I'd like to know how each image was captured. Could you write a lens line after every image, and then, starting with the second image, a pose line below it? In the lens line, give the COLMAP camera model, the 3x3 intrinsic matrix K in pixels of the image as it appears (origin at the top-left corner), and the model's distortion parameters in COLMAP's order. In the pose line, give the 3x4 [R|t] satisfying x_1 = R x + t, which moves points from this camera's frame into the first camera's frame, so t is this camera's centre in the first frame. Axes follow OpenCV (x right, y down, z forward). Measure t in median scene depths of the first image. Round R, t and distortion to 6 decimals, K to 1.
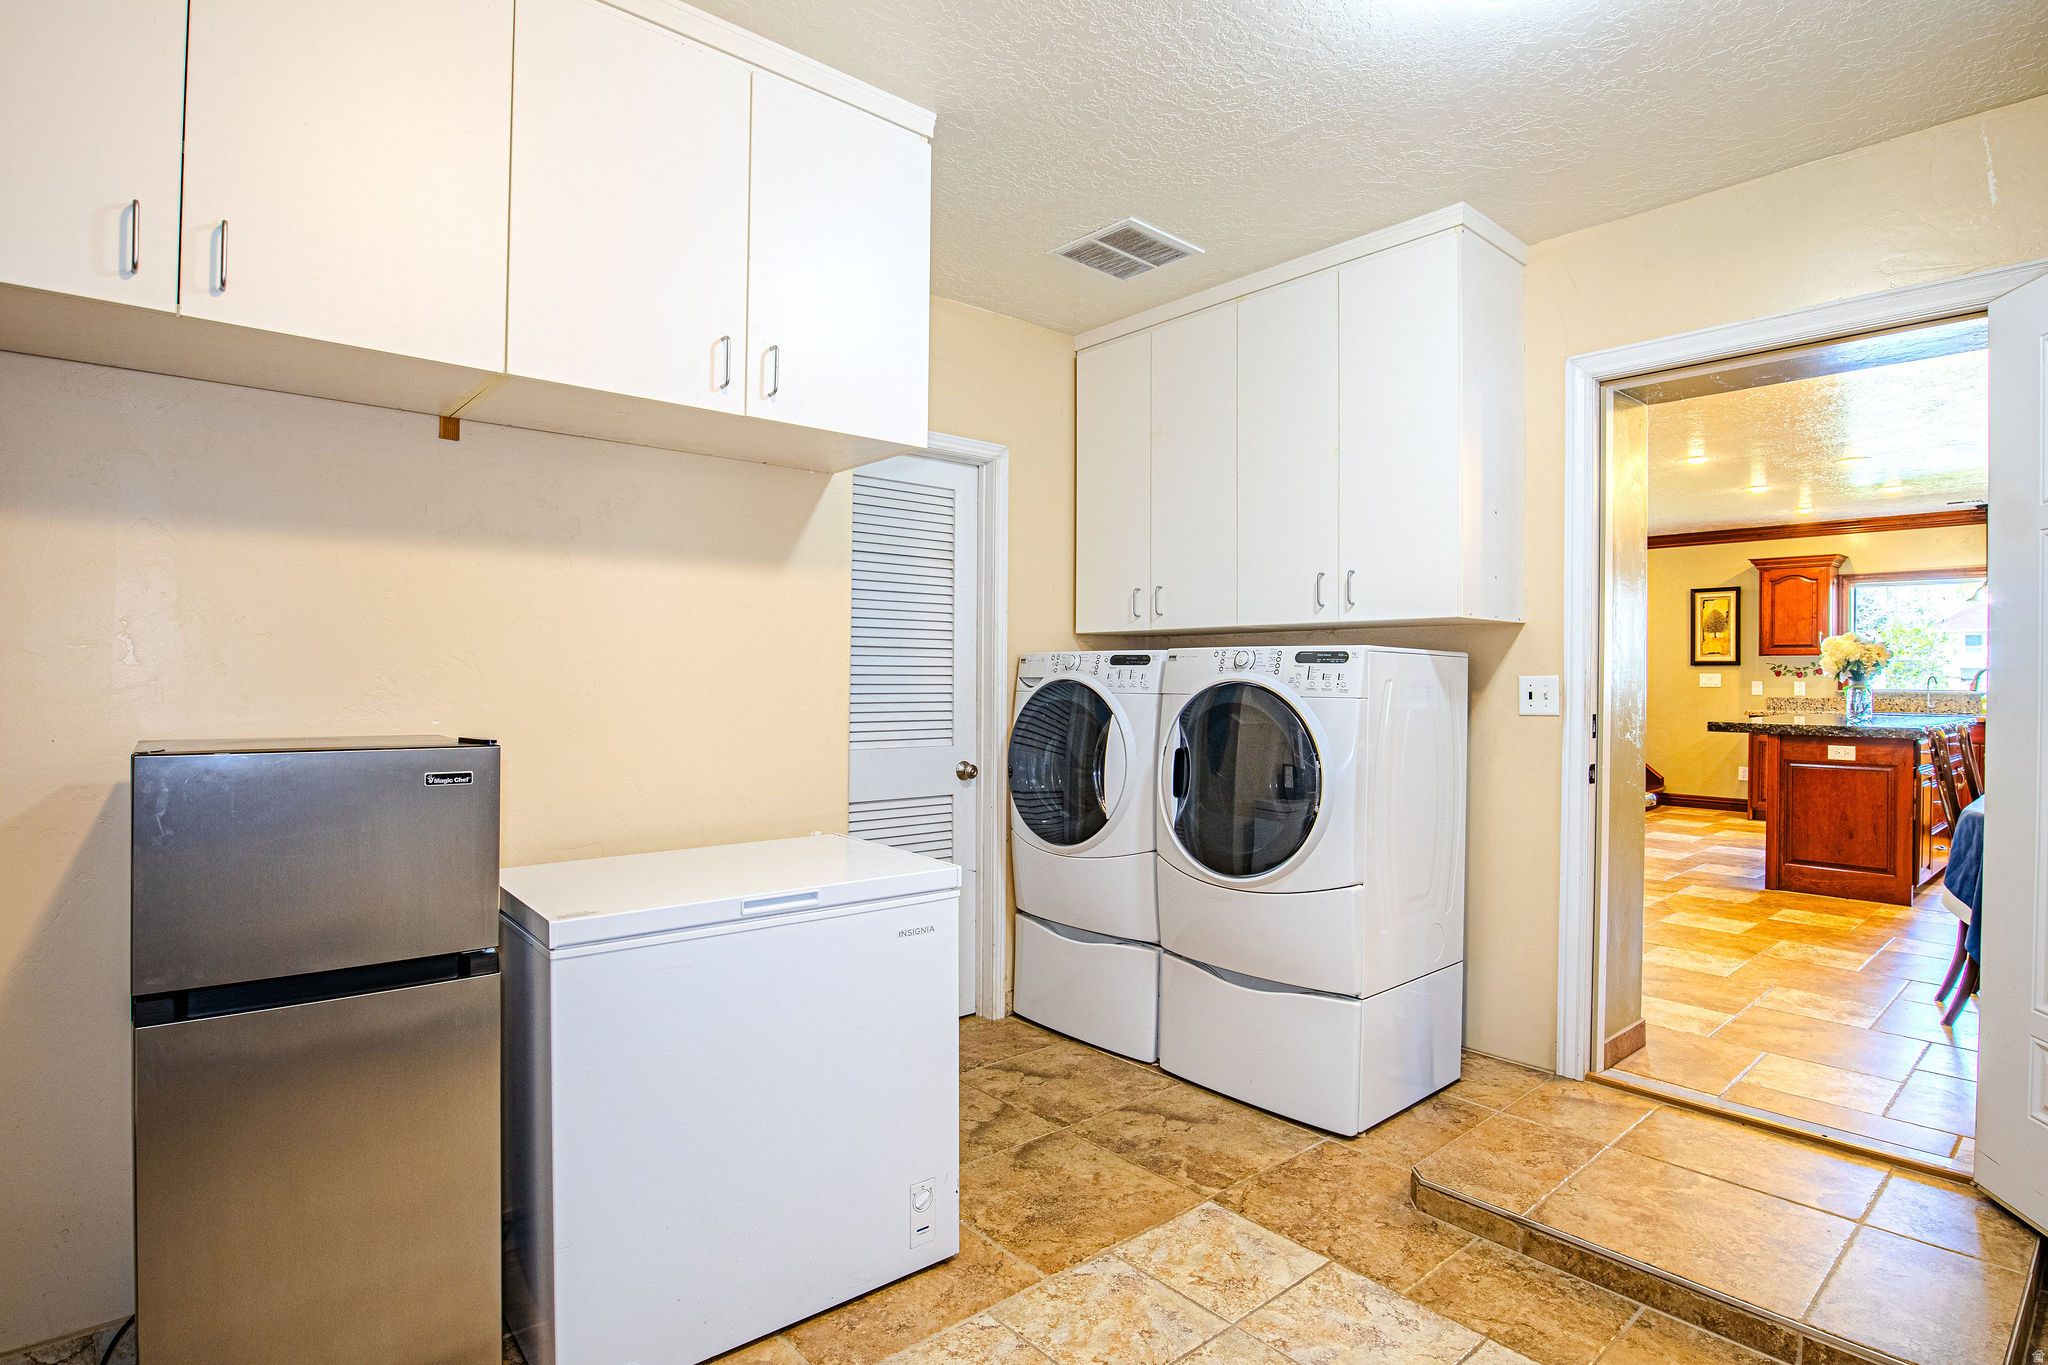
lens RADIAL K [[1036.6, 0, 1017.6], [0, 1036.6, 677.8], [0, 0, 1]] dist [-0.041031, 0.009868]
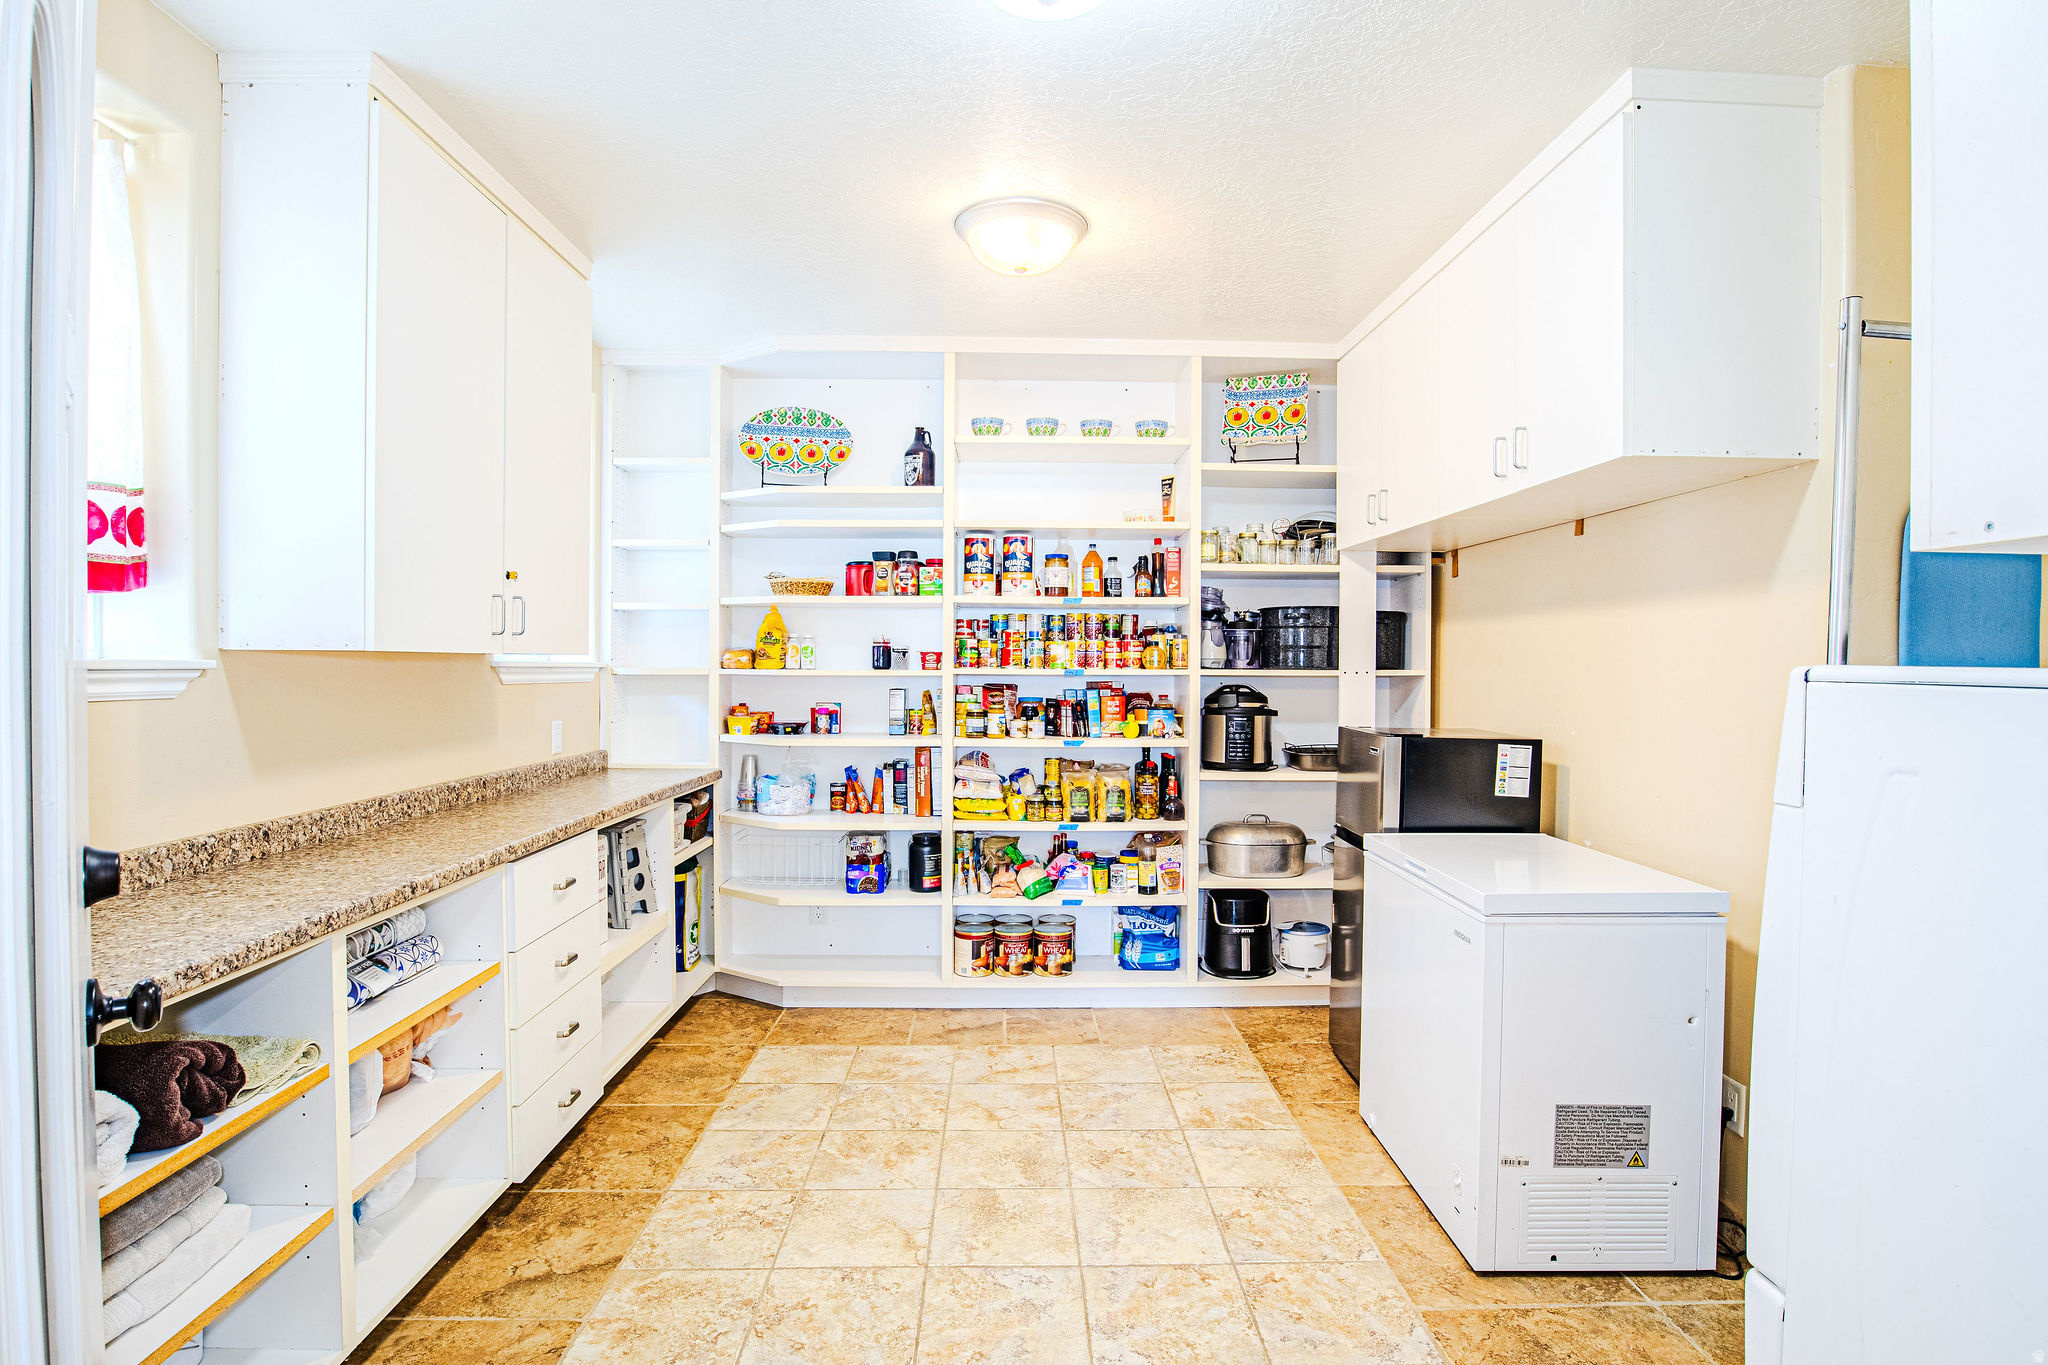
lens RADIAL K [[1036.6, 0, 1029.5], [0, 1036.6, 683.8], [0, 0, 1]] dist [-0.041031, 0.009868]
pose [[-0.633018, -0.001411, -0.774136, 0.270655], [-0.016608, 0.999793, 0.011759, -0.007938], [0.773959, 0.020301, -0.632910, 0.344146]]
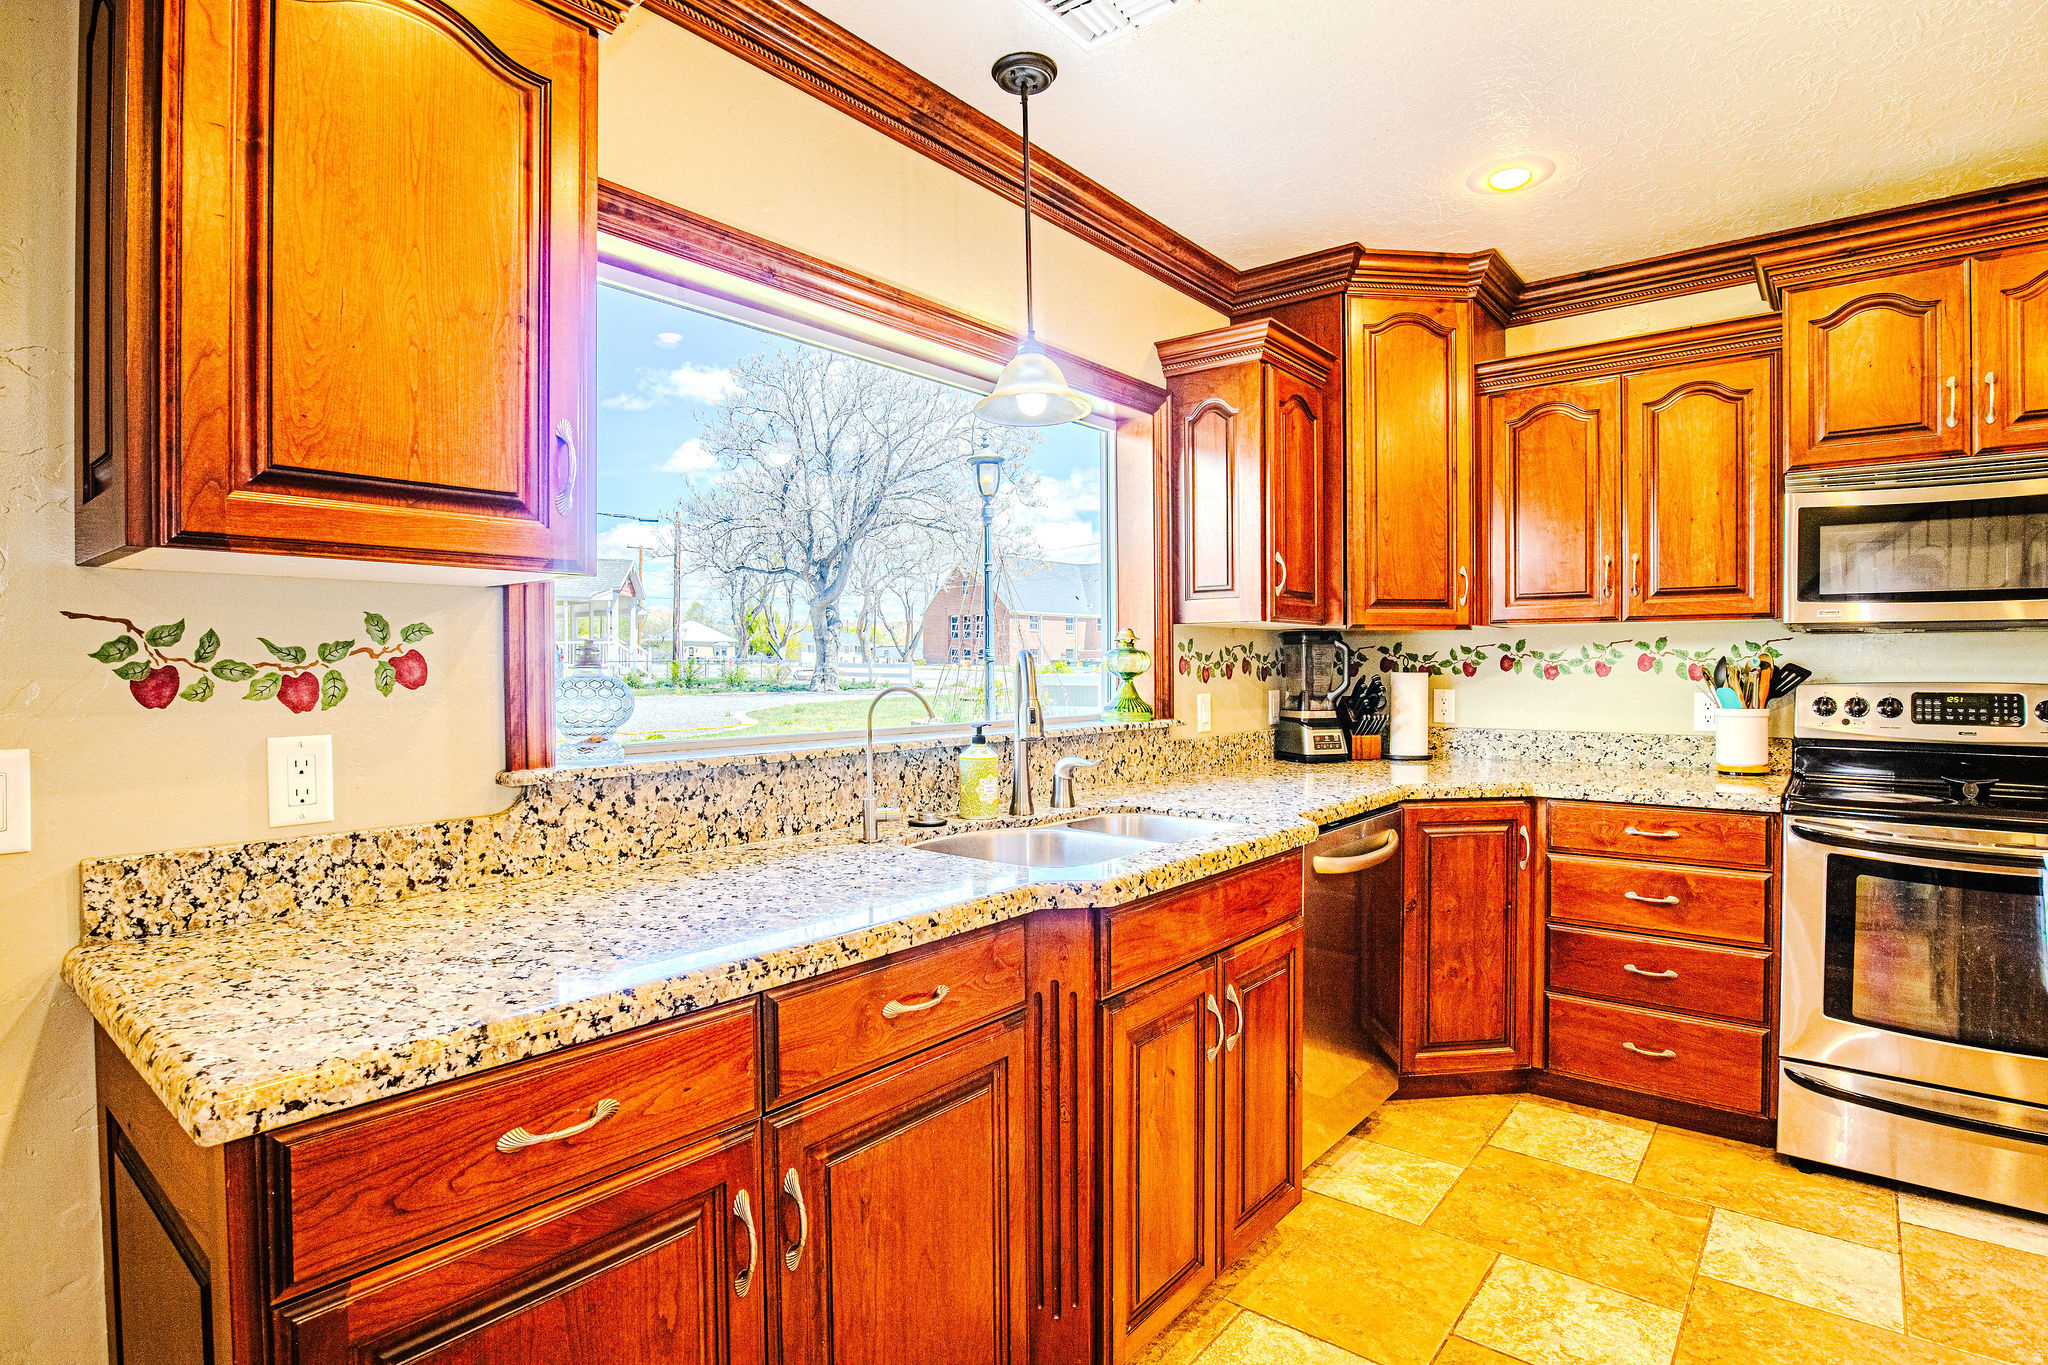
lens RADIAL K [[1036.6, 0, 1026.8], [0, 1036.6, 677.2], [0, 0, 1]] dist [-0.041031, 0.009868]
pose [[-0.173237, -0.021520, 0.984645, 0.618866], [0.005247, 0.999727, 0.022773, -0.008568], [-0.984866, 0.009112, -0.173077, 0.952709]]
